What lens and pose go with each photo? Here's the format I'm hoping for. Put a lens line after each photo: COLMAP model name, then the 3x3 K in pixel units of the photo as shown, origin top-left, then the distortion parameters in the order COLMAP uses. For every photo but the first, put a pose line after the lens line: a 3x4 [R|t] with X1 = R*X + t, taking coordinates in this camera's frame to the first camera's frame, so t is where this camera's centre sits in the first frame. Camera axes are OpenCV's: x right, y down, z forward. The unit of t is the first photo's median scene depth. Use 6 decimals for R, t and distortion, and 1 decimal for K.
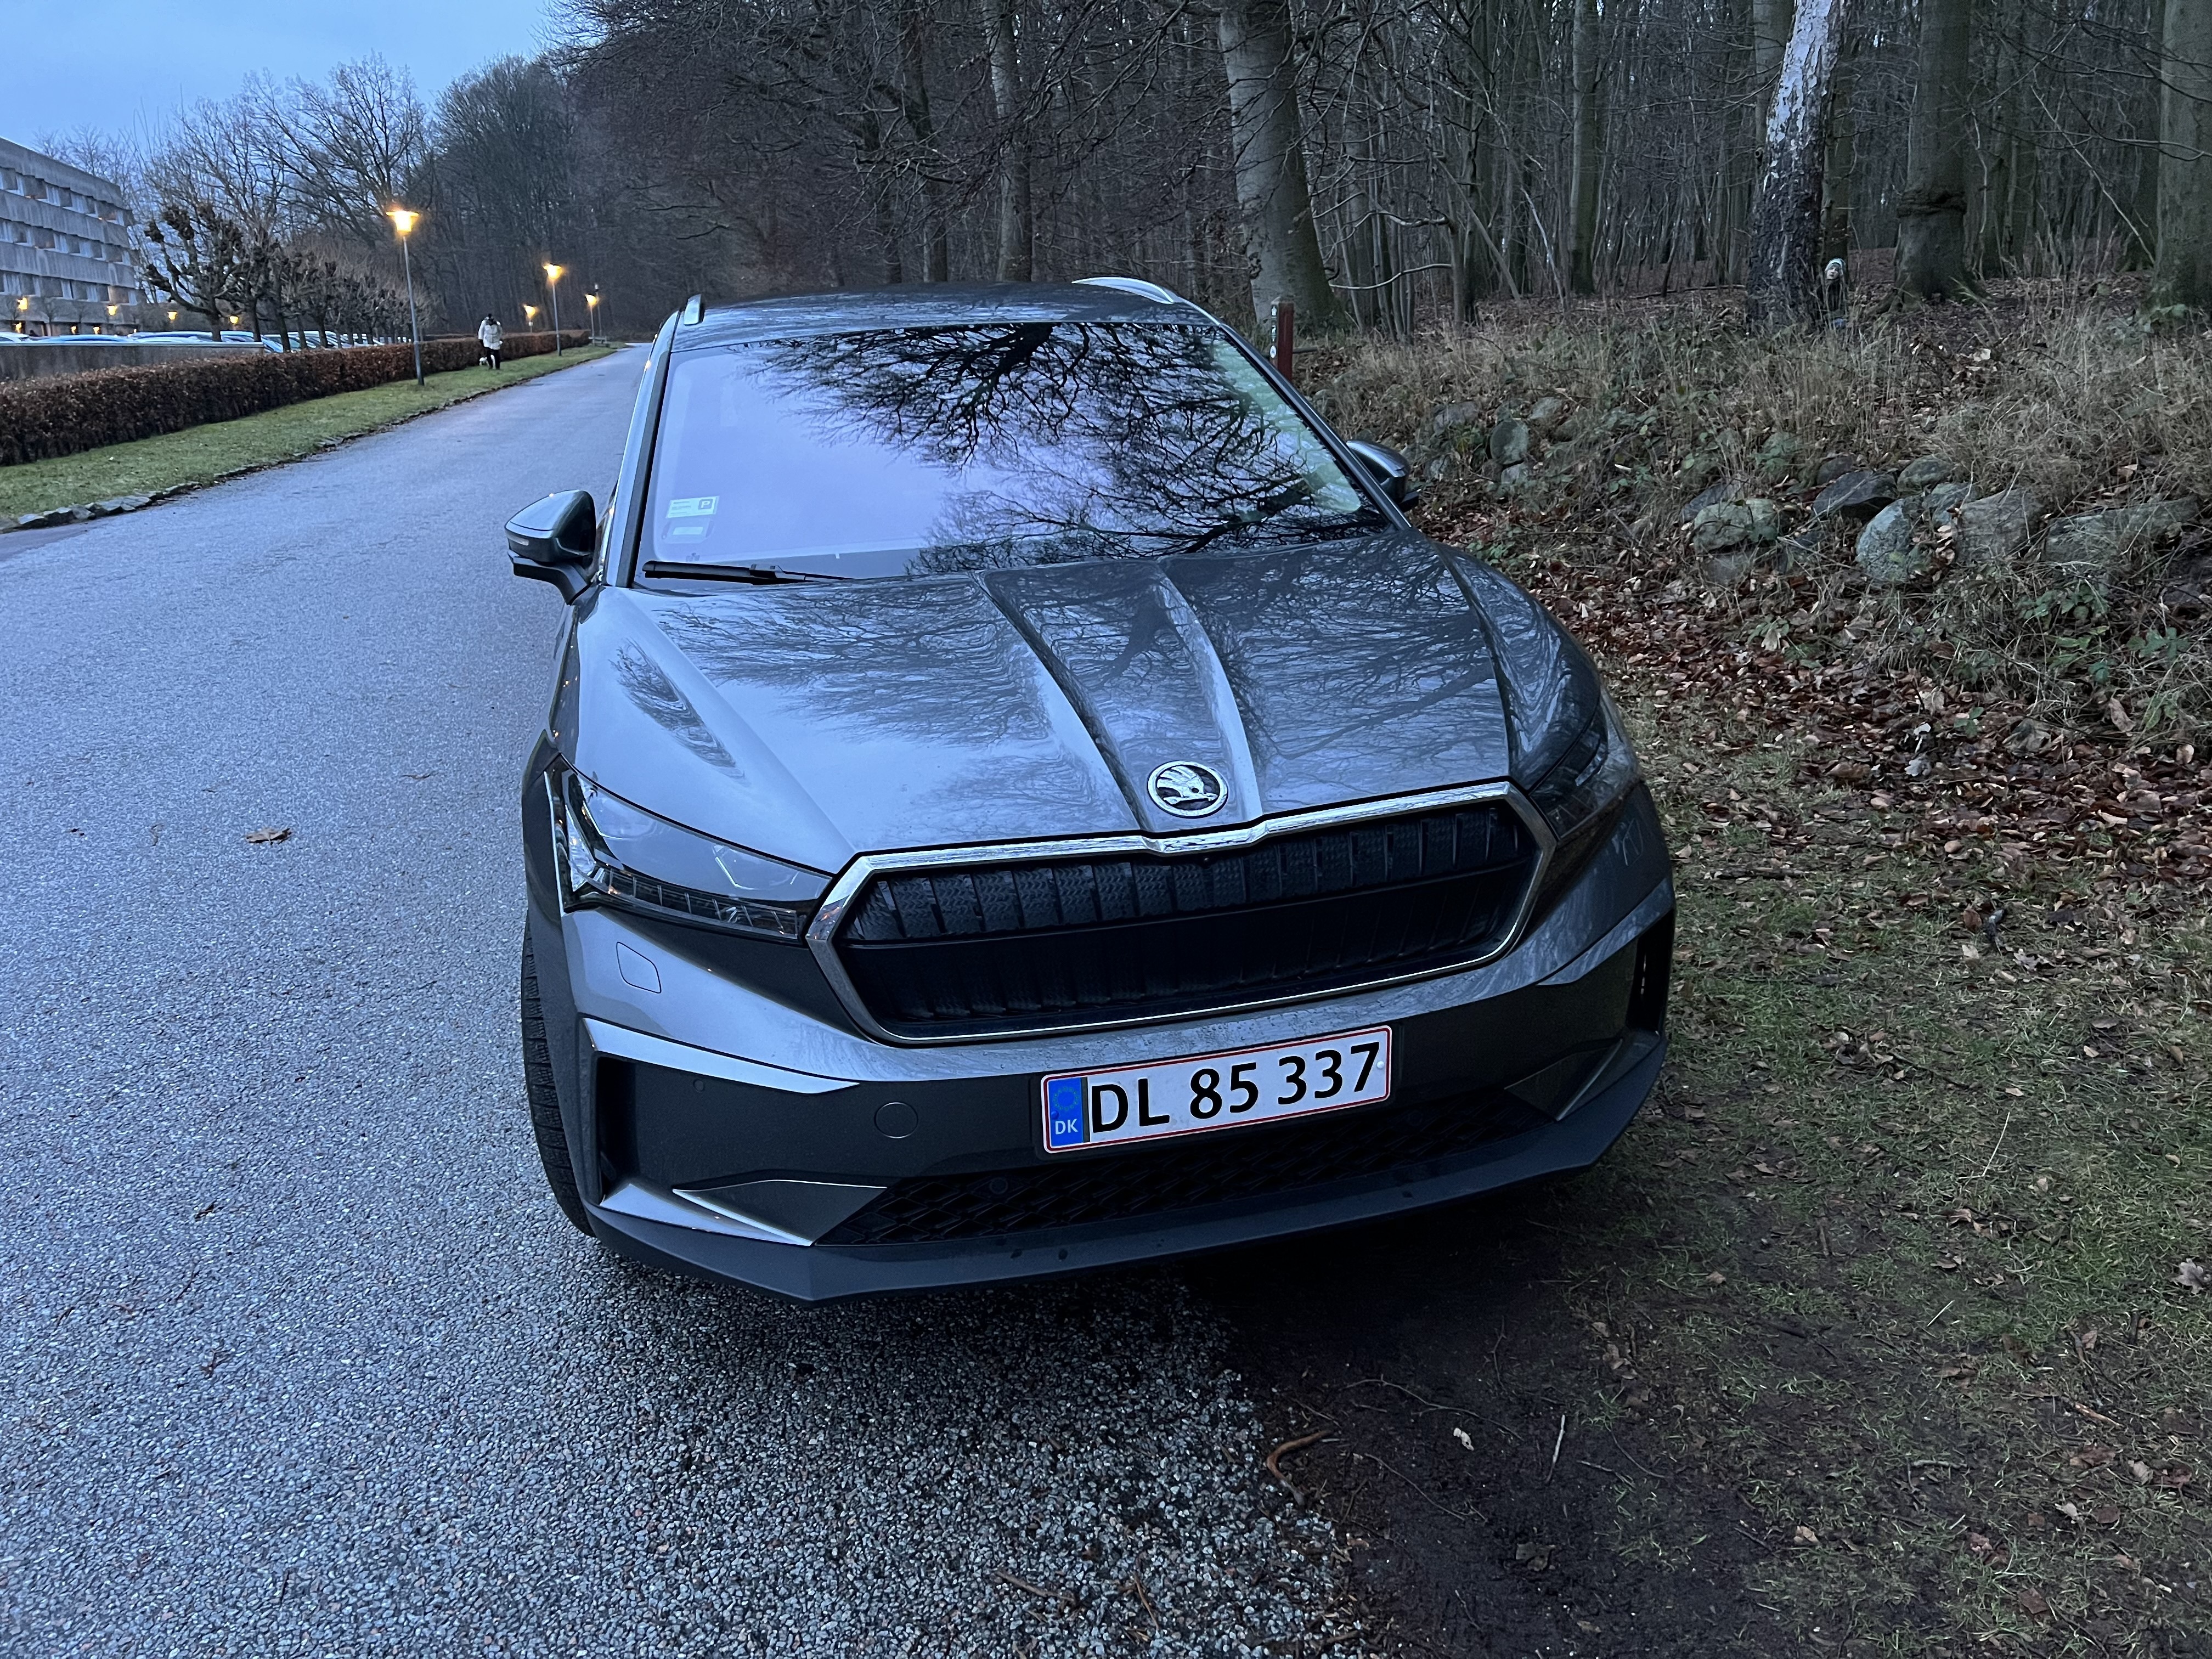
lens RADIAL K [[1664.3, 0, 1106.0], [0, 1664.3, 829.5], [0, 0, 1]] dist [0.022896, -0.000611]
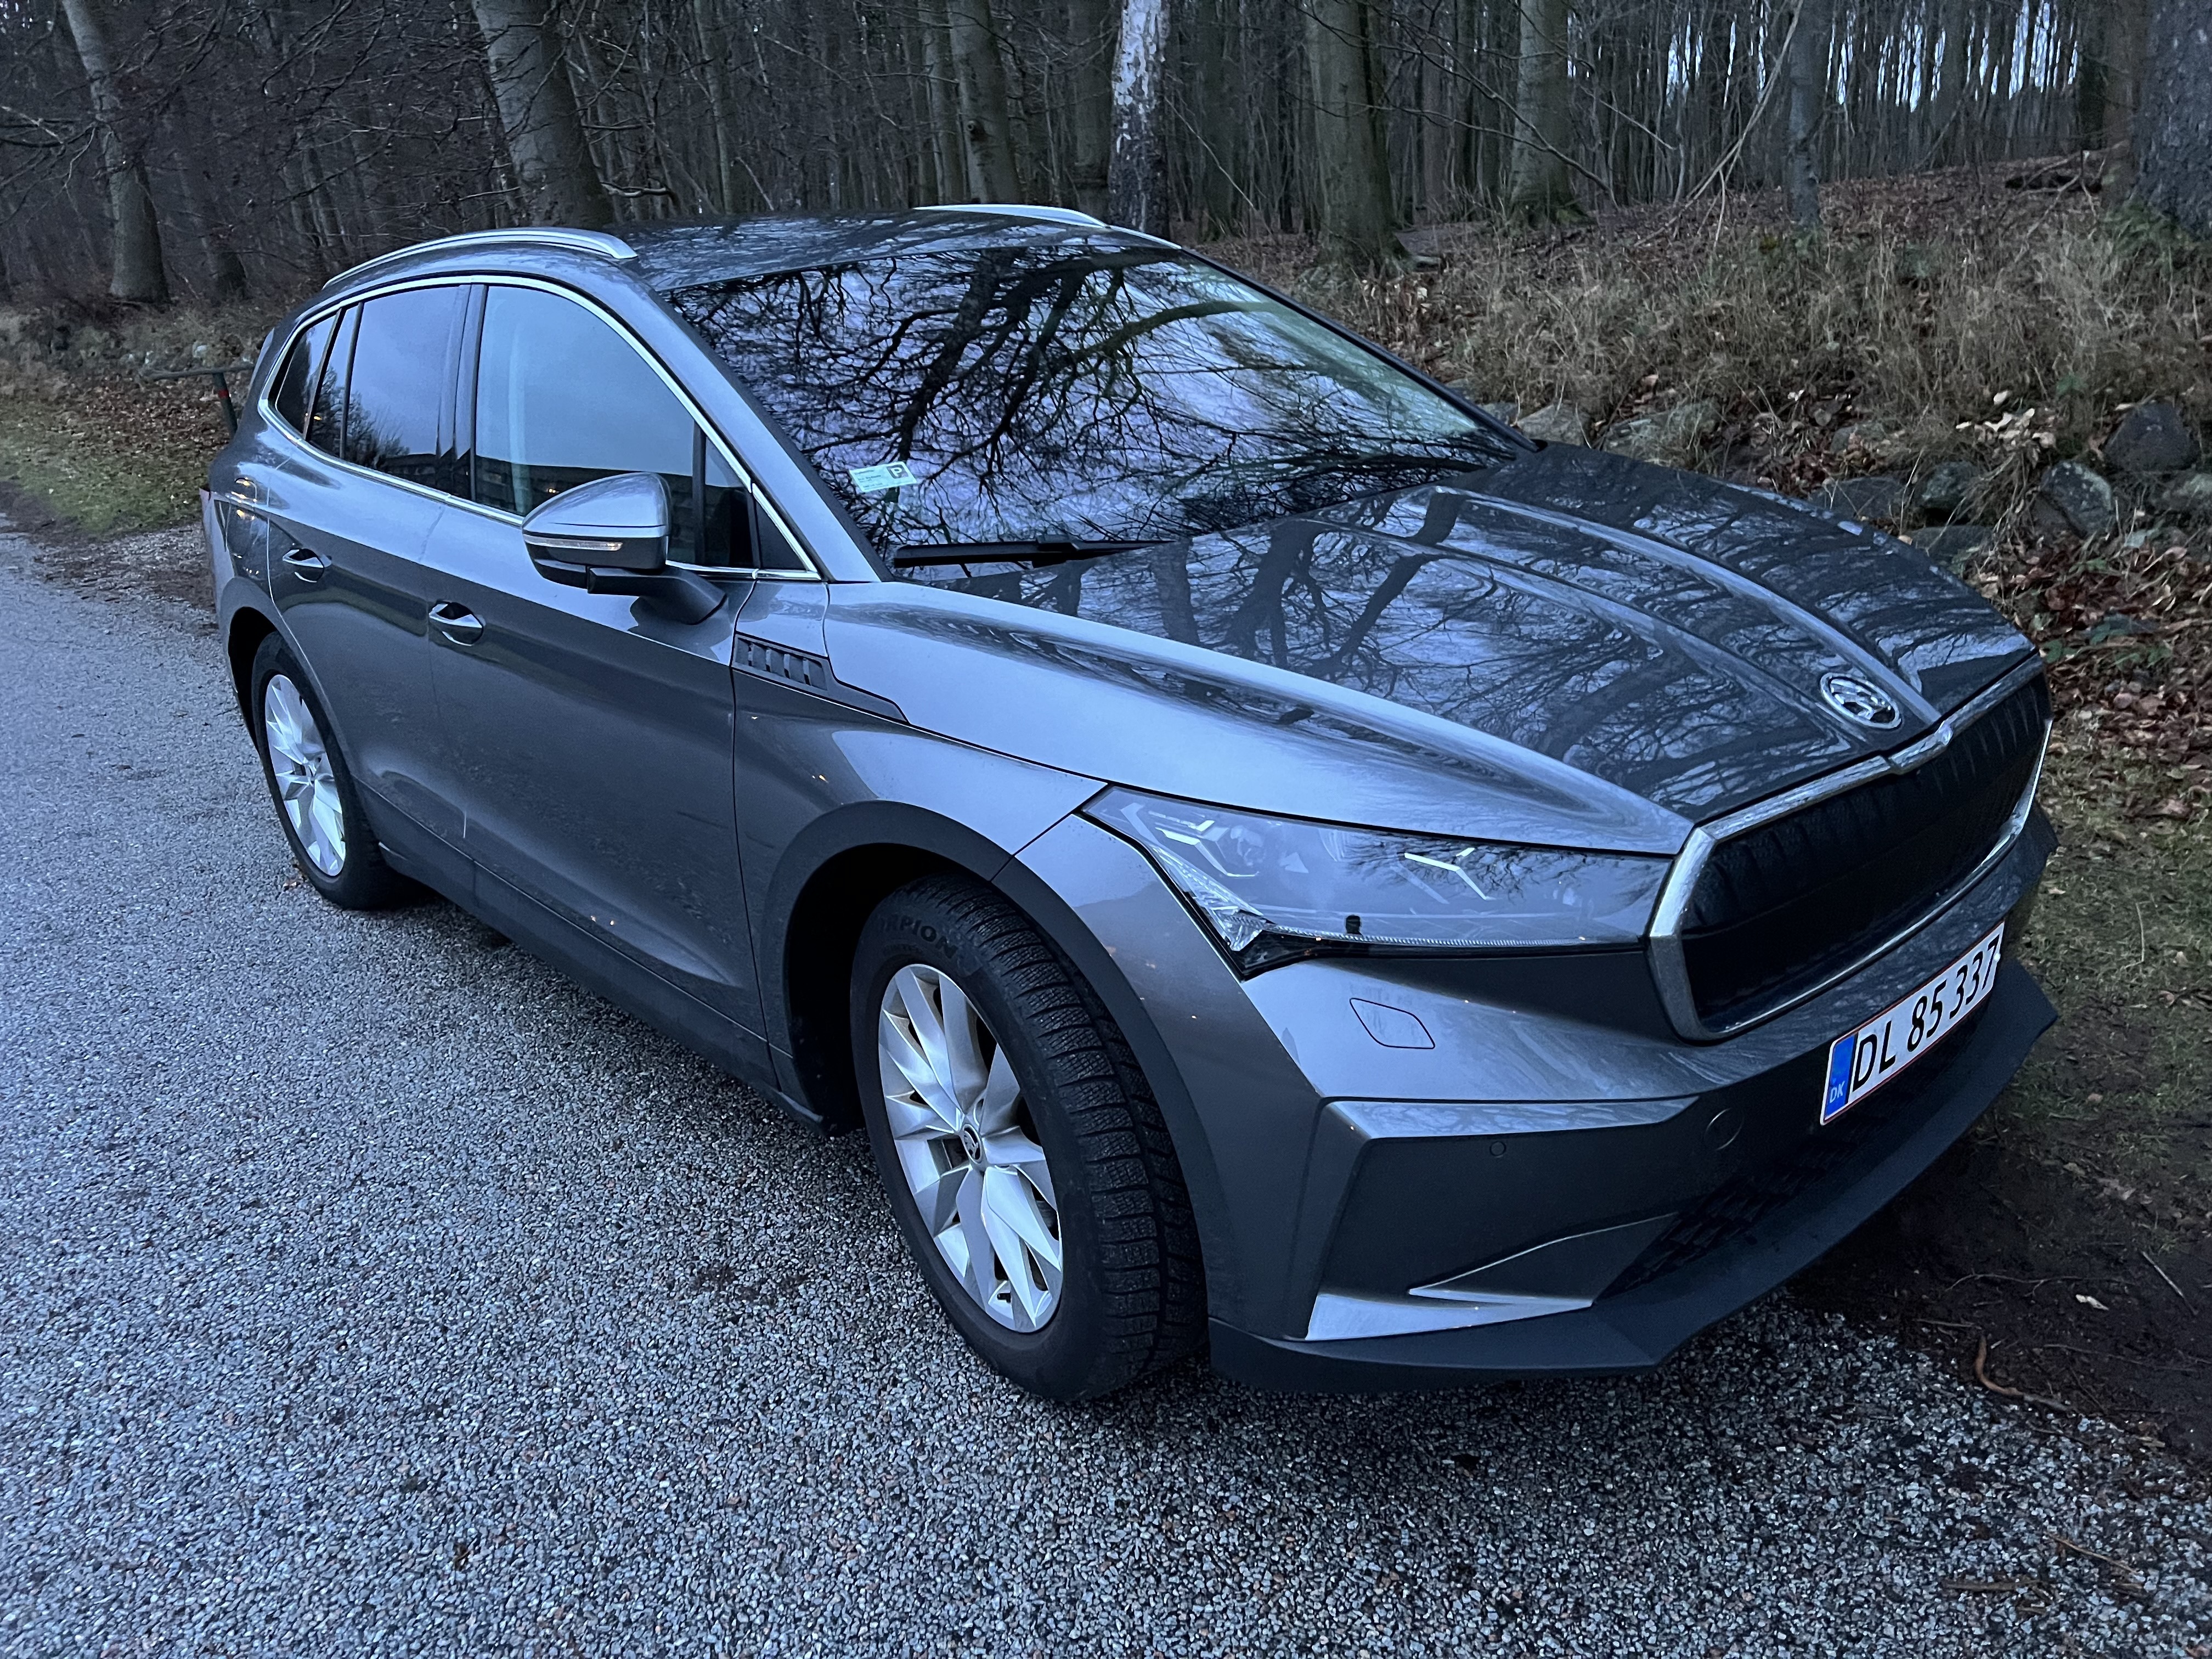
lens RADIAL K [[1664.3, 0, 1106.0], [0, 1664.3, 829.5], [0, 0, 1]] dist [0.022896, -0.000611]
pose [[0.882377, -0.171127, 0.438322, -0.155437], [0.166275, 0.984823, 0.049763, -0.014947], [-0.440186, 0.028972, 0.897439, 0.074230]]
